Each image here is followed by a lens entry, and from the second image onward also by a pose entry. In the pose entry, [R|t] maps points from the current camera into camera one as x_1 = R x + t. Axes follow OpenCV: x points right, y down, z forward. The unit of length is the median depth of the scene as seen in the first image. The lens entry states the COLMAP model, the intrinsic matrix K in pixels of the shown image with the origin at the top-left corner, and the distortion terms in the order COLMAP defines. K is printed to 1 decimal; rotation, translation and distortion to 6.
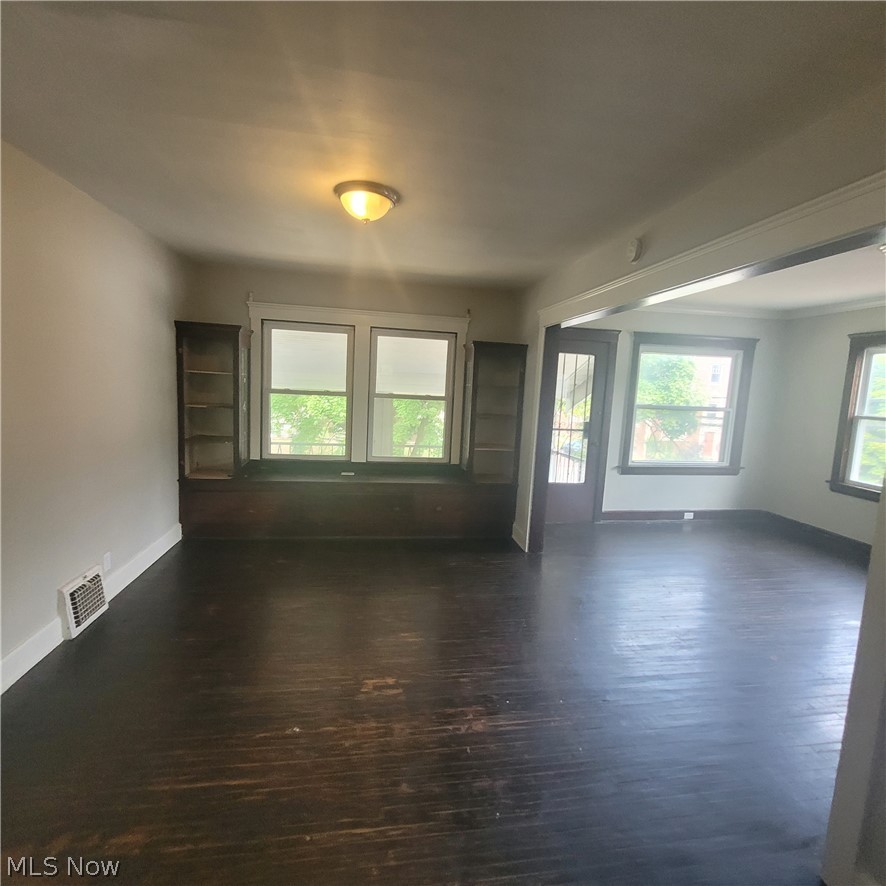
lens RADIAL K [[464.9, 0, 444.9], [0, 464.9, 445.5], [0, 0, 1]] dist [-0.001461, 0.000487]
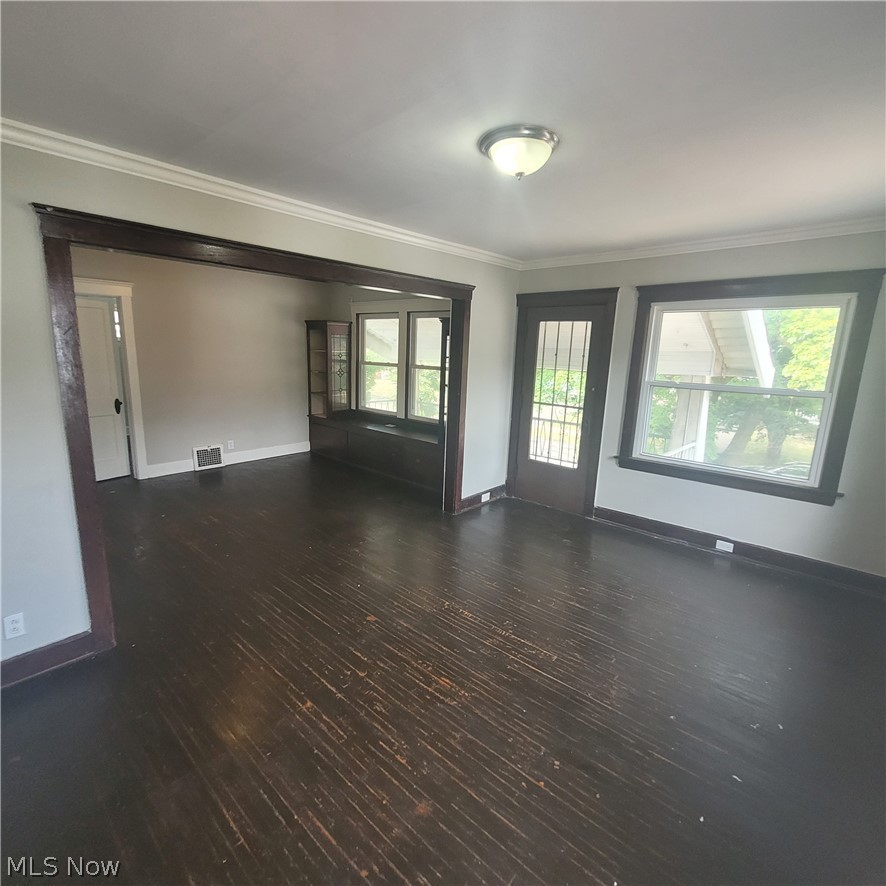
lens RADIAL K [[464.9, 0, 445.7], [0, 464.9, 440.7], [0, 0, 1]] dist [-0.001461, 0.000487]
pose [[0.631771, 0.121579, -0.765561, 0.827956], [-0.116570, 0.991293, 0.061229, 0.003122], [0.766340, 0.050559, 0.640443, 0.257541]]
